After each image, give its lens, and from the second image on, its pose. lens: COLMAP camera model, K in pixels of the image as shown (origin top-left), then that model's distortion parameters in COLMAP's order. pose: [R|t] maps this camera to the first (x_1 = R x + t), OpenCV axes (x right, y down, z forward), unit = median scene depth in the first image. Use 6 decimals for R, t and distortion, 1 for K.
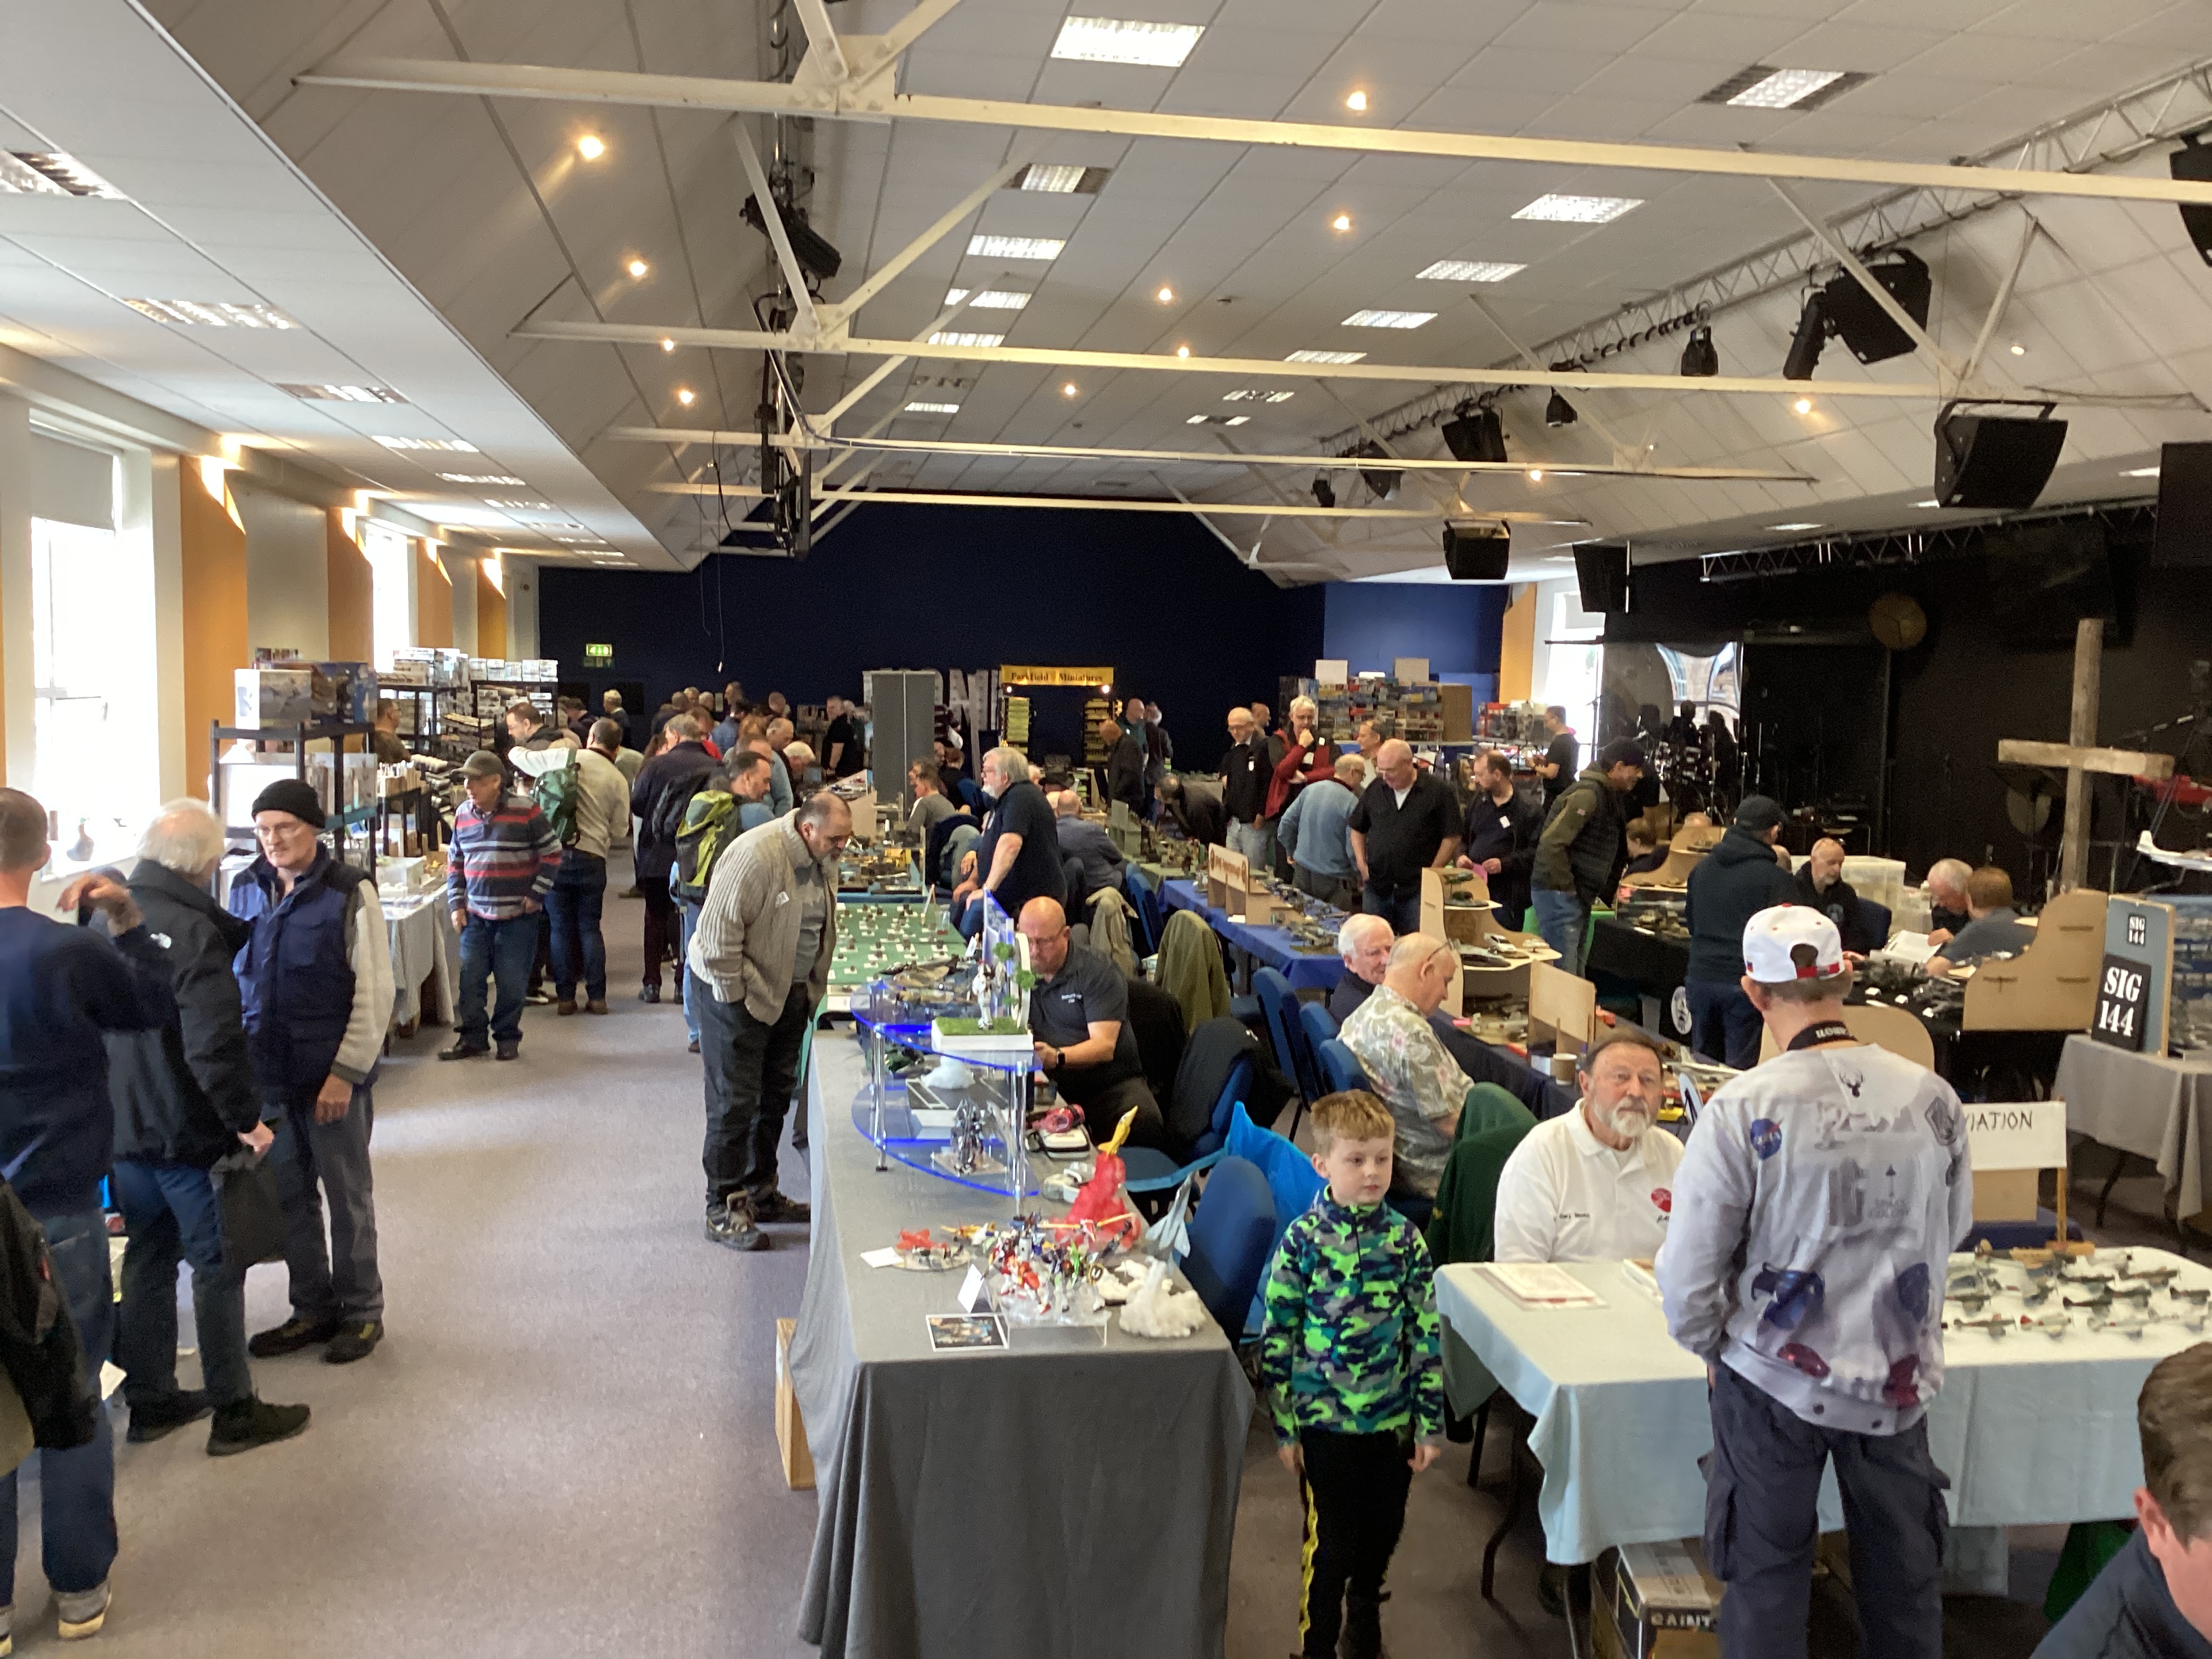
lens RADIAL K [[2026.9, 0, 1105.4], [0, 2026.9, 886.9], [0, 0, 1]] dist [0.029778, 0.000000]
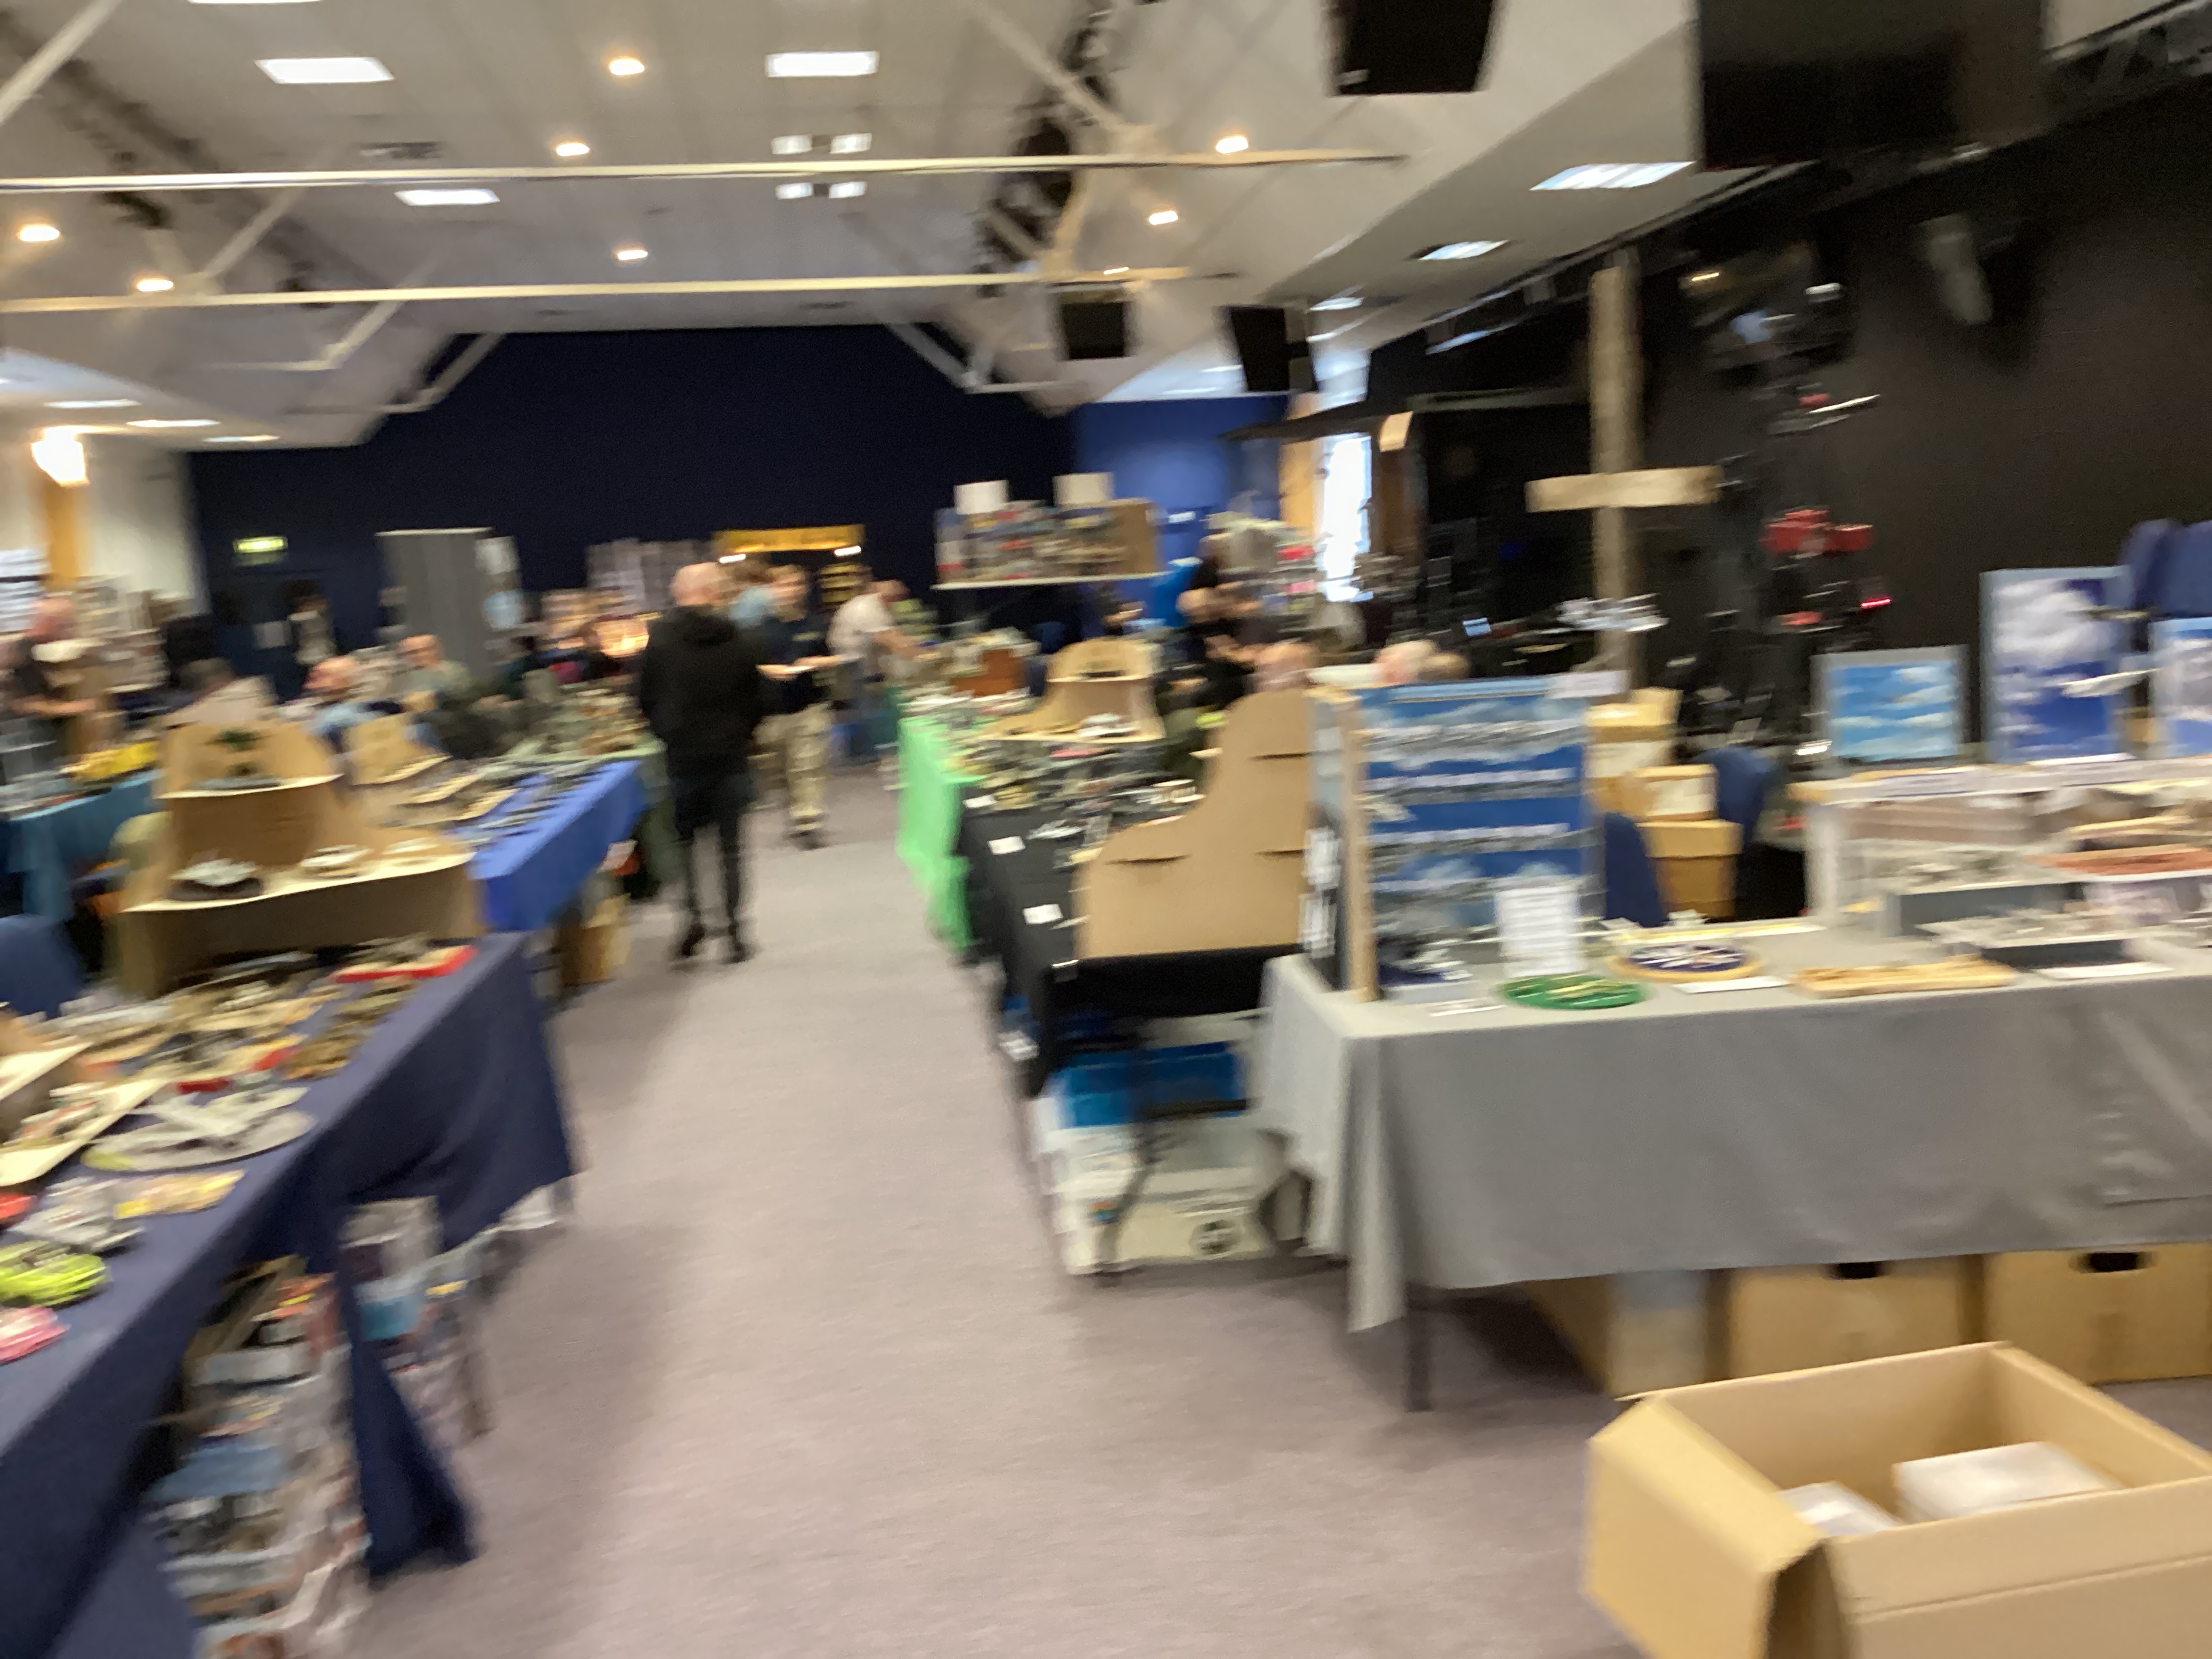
lens RADIAL K [[2026.9, 0, 1112.8], [0, 2026.9, 863.3], [0, 0, 1]] dist [0.029778, 0.000000]
pose [[0.997469, -0.064510, -0.029888, 0.364345], [0.065712, 0.996989, 0.041174, 0.019310], [0.027142, -0.043033, 0.998705, 0.385106]]
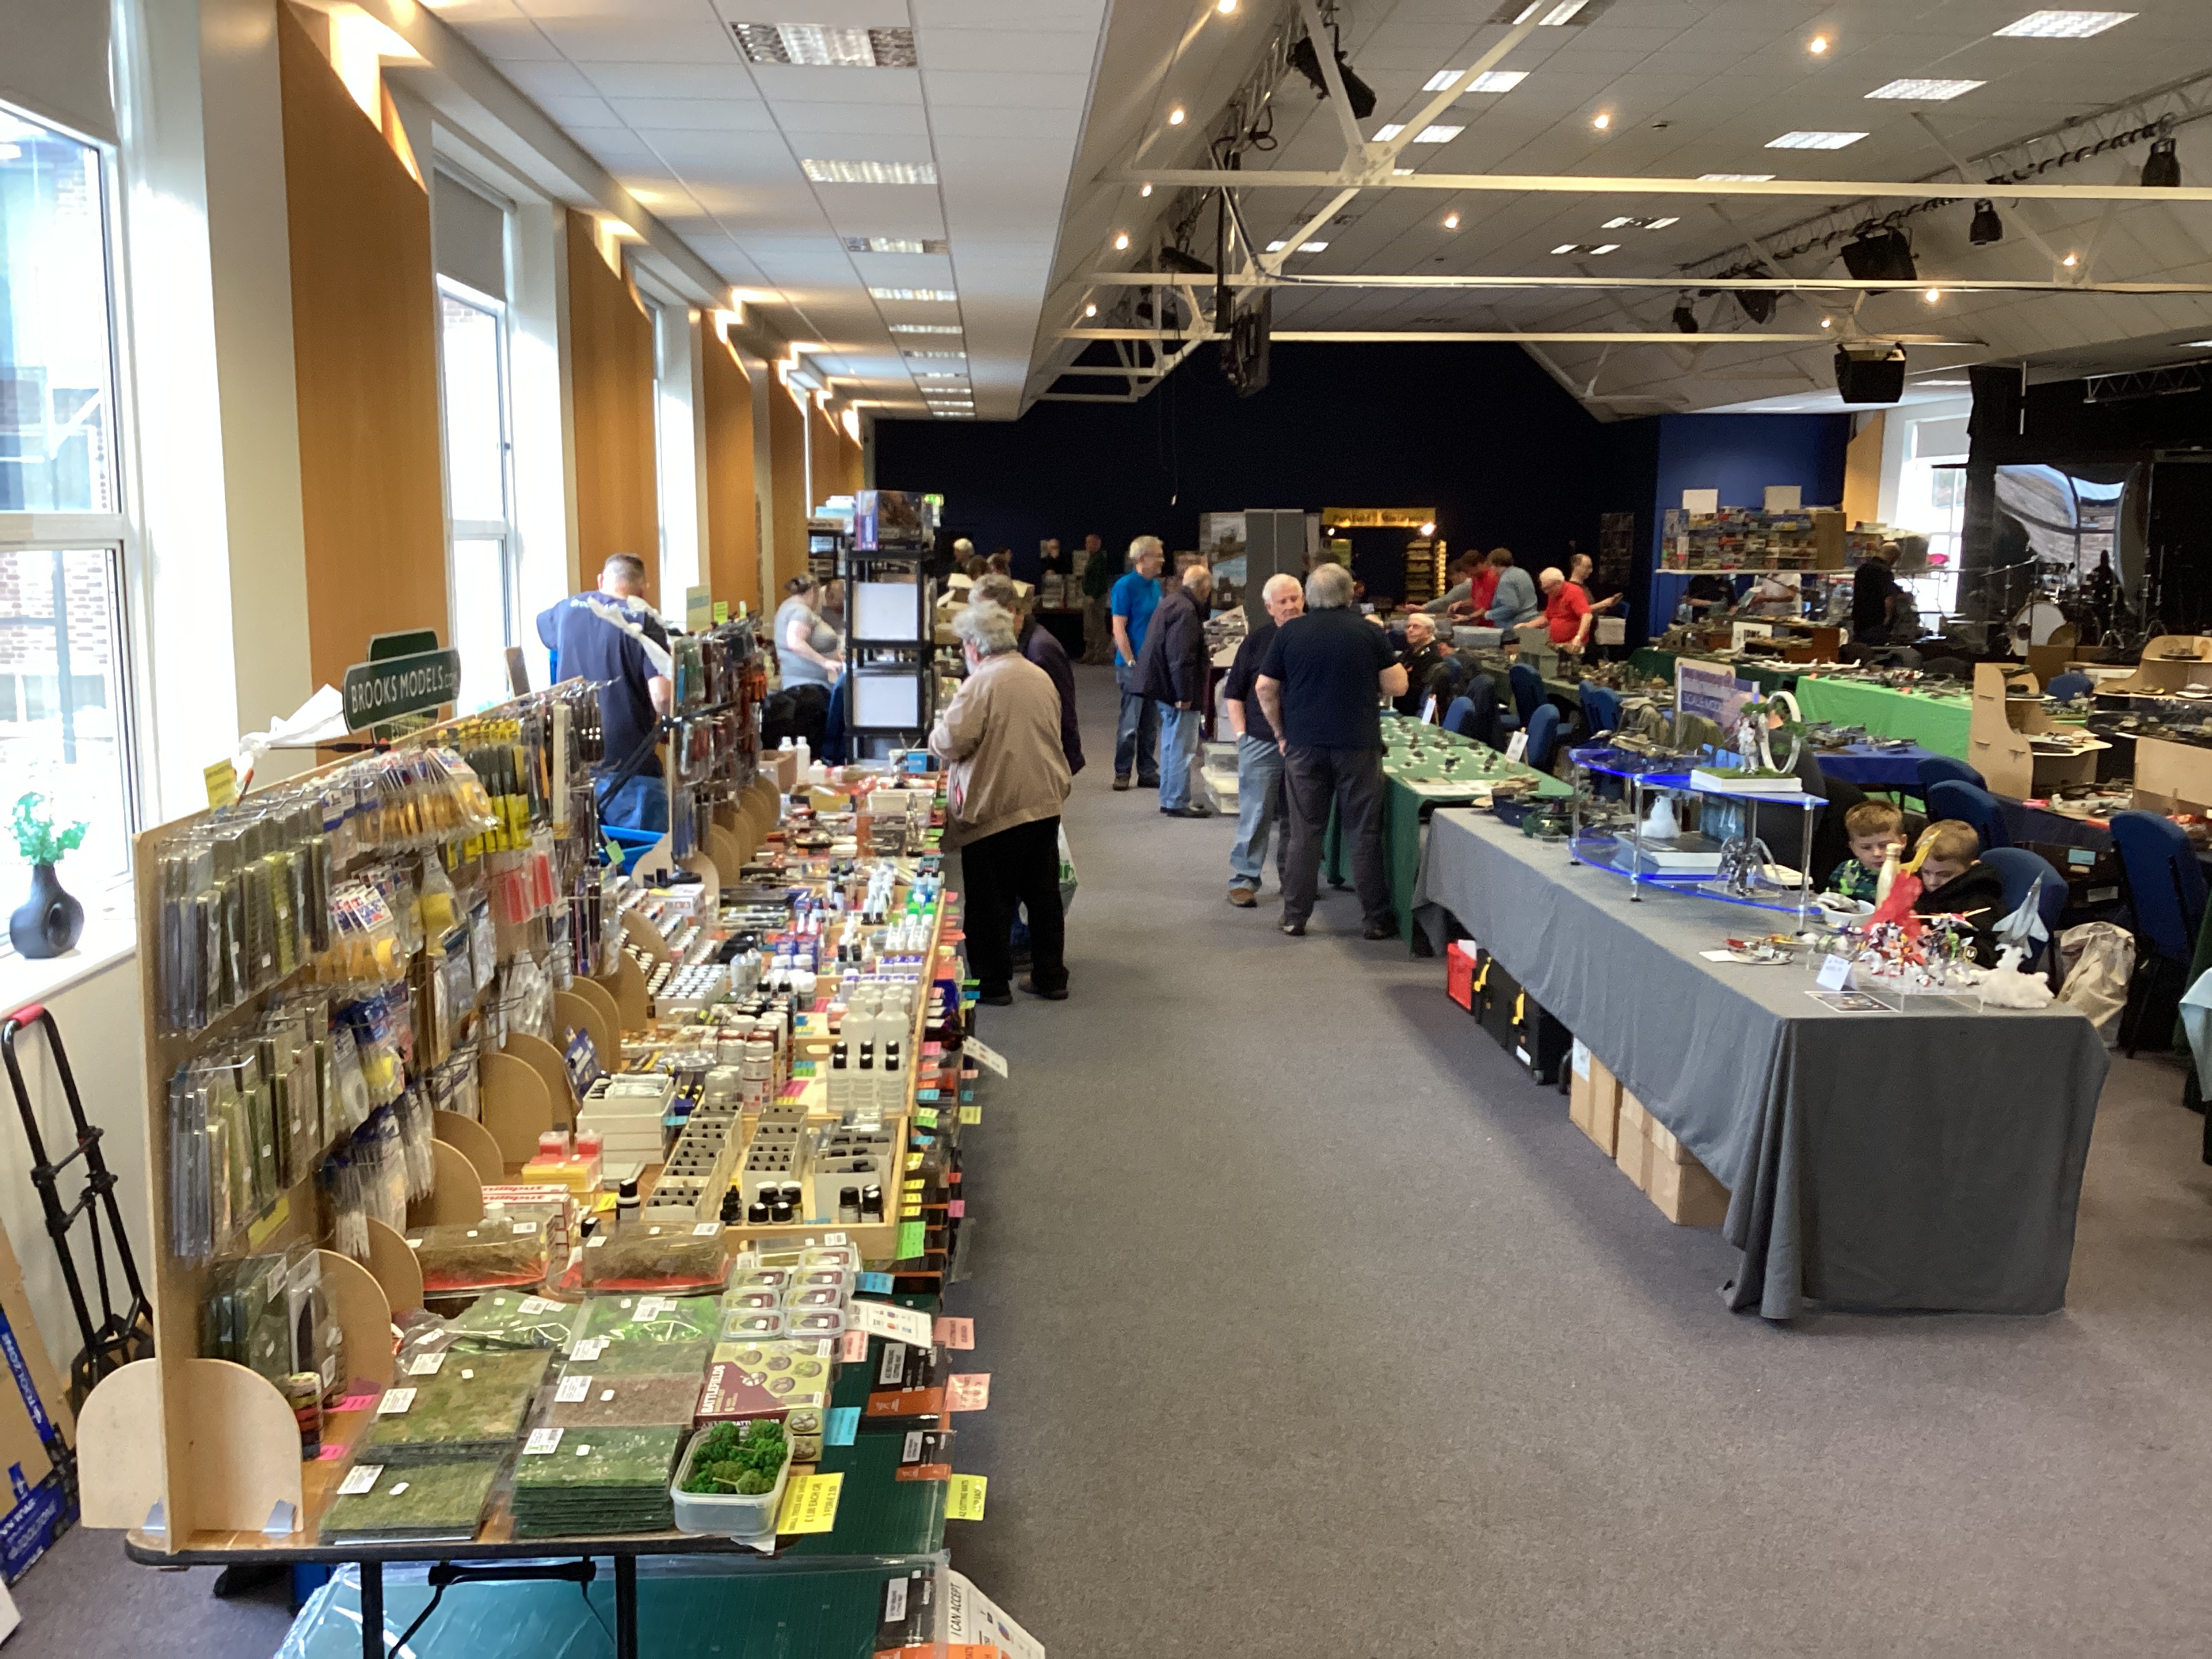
lens RADIAL K [[2026.9, 0, 1084.4], [0, 2026.9, 918.2], [0, 0, 1]] dist [0.029778, 0.000000]
pose [[0.994424, 0.005622, -0.105308, -0.174167], [0.003231, 0.996485, 0.083707, 0.029056], [0.105408, -0.083581, 0.990910, -0.108916]]
